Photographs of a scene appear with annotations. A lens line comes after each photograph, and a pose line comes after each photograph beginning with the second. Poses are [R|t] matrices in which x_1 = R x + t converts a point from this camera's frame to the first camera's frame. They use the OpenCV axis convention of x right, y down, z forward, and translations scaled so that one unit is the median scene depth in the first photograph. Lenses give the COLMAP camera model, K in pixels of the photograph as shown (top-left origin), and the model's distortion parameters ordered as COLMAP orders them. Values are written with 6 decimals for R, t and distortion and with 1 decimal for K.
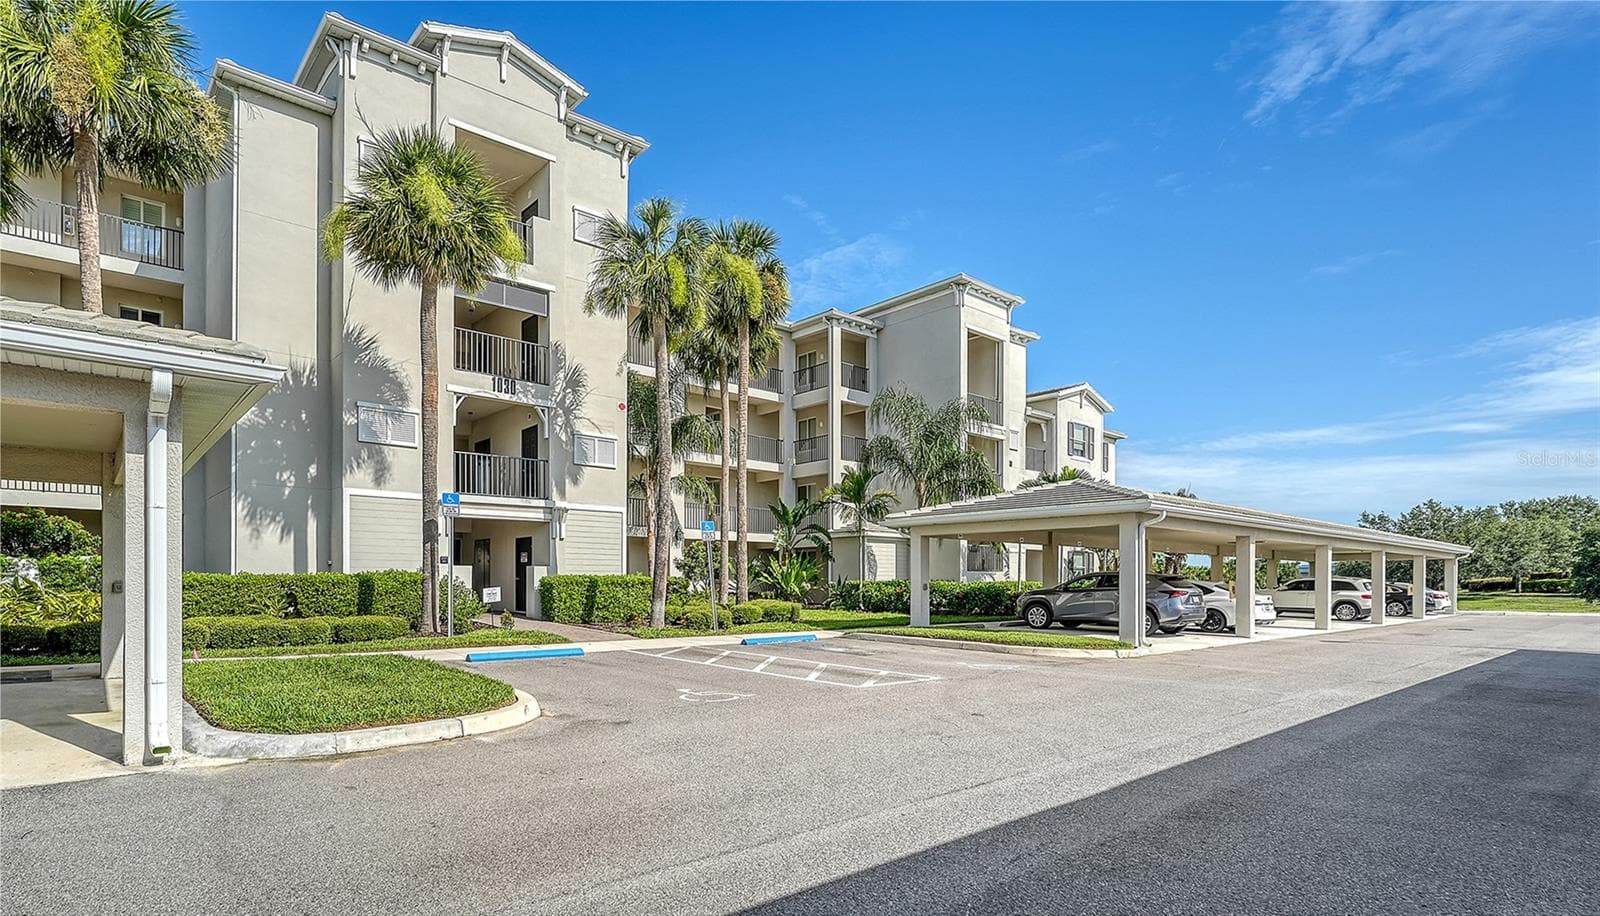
lens RADIAL K [[821.7, 0, 800.1], [0, 821.7, 582.9], [0, 0, 1]] dist [-0.001876, 0.000119]
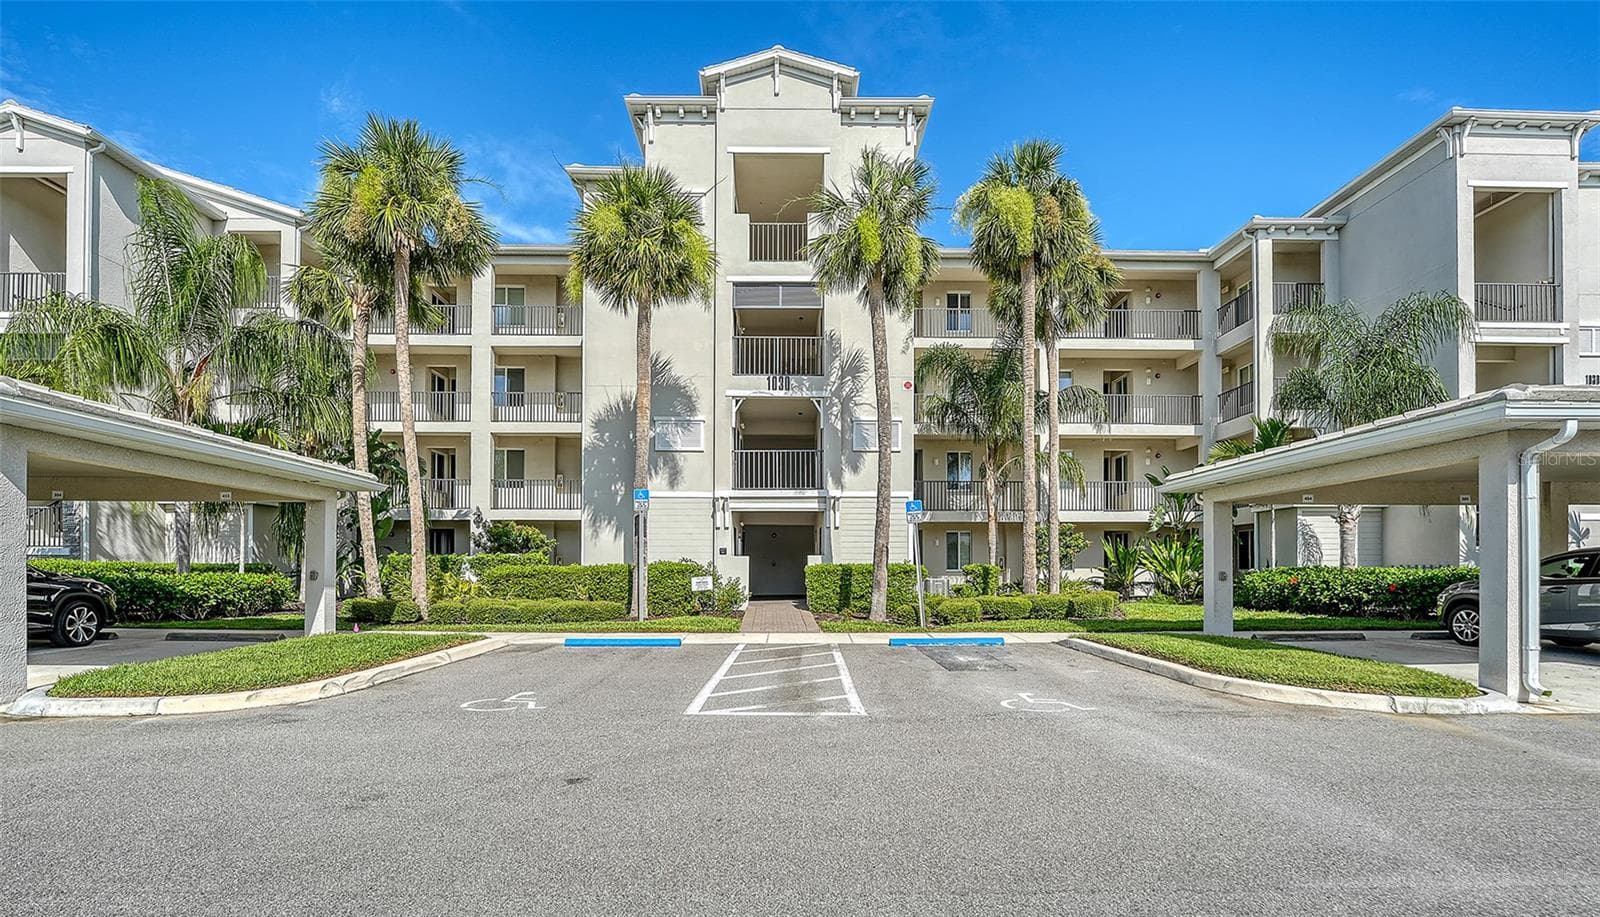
lens RADIAL K [[778.5, 0, 802.2], [0, 778.5, 570.0], [0, 0, 1]] dist [-0.010628, 0.000118]
pose [[0.757812, -0.004195, -0.652460, 0.298521], [0.003225, 0.999991, -0.002684, 0.000211], [0.652465, -0.000071, 0.757818, 0.261232]]
